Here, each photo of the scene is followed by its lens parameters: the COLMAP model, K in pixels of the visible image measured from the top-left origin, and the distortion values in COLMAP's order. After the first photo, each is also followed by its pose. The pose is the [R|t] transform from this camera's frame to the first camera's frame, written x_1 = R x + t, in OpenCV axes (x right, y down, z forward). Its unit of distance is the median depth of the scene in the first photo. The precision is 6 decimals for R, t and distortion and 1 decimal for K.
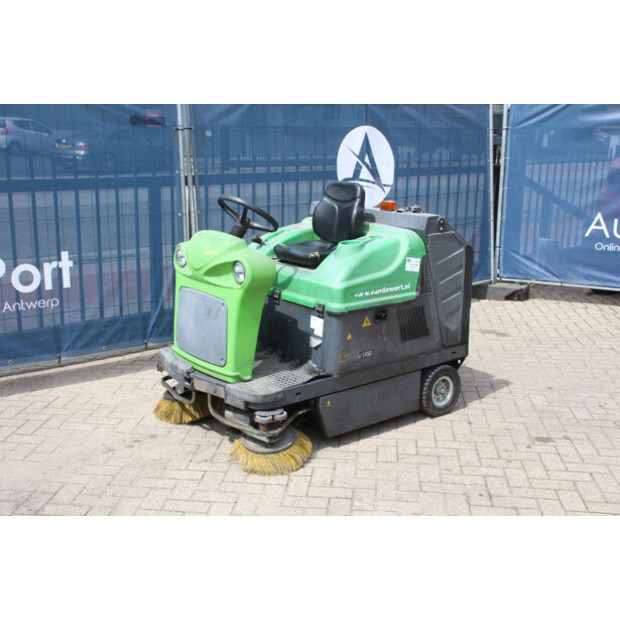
lens RADIAL K [[754.2, 0, 310.0], [0, 754.2, 310.0], [0, 0, 1]] dist [0.015831, 0.064510]
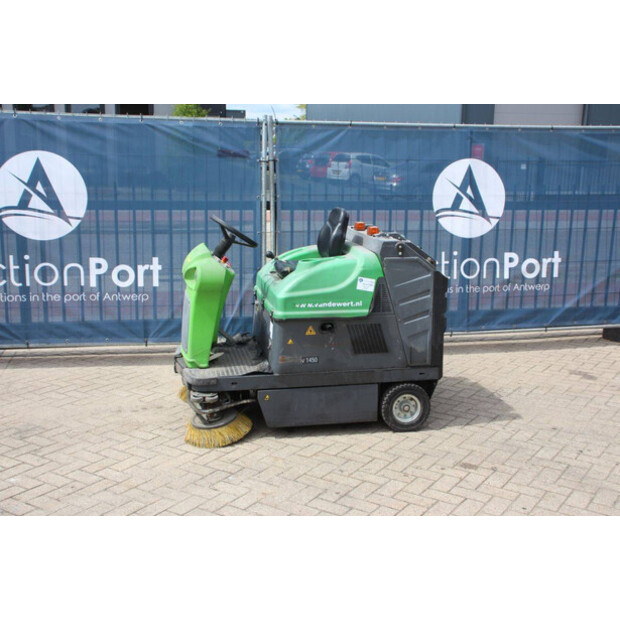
lens RADIAL K [[754.2, 0, 310.0], [0, 754.2, 310.0], [0, 0, 1]] dist [0.015831, 0.064510]
pose [[0.894294, 0.089087, -0.438522, 0.513913], [-0.107675, 0.994030, -0.017645, 0.004423], [0.434332, 0.062998, 0.898547, -0.011673]]
